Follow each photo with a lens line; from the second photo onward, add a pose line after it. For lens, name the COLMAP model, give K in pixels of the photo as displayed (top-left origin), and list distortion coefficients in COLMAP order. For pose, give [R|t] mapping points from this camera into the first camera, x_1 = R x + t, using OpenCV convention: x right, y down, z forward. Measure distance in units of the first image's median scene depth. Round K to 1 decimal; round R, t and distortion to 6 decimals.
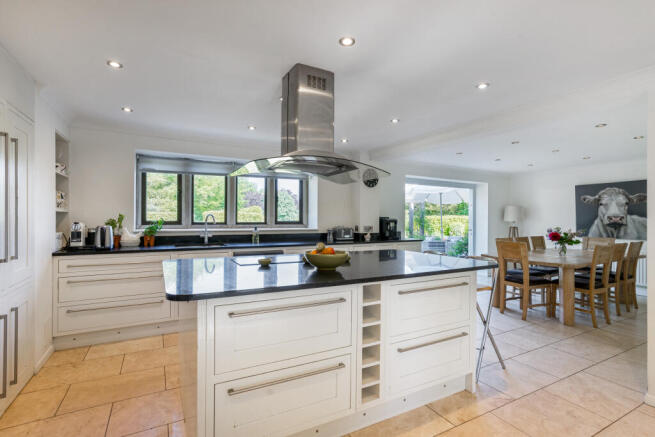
lens RADIAL K [[306.8, 0, 327.5], [0, 306.8, 218.5], [0, 0, 1]] dist [-0.030698, 0.022790]
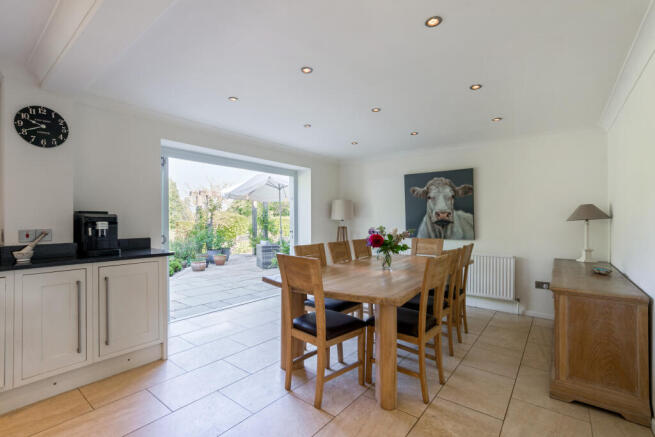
lens RADIAL K [[306.8, 0, 327.5], [0, 306.8, 218.5], [0, 0, 1]] dist [-0.030698, 0.022790]
pose [[0.912445, -0.004180, 0.409179, 0.327031], [0.005875, 0.999979, -0.002886, 0.010986], [-0.409158, 0.005037, 0.912450, 0.376844]]
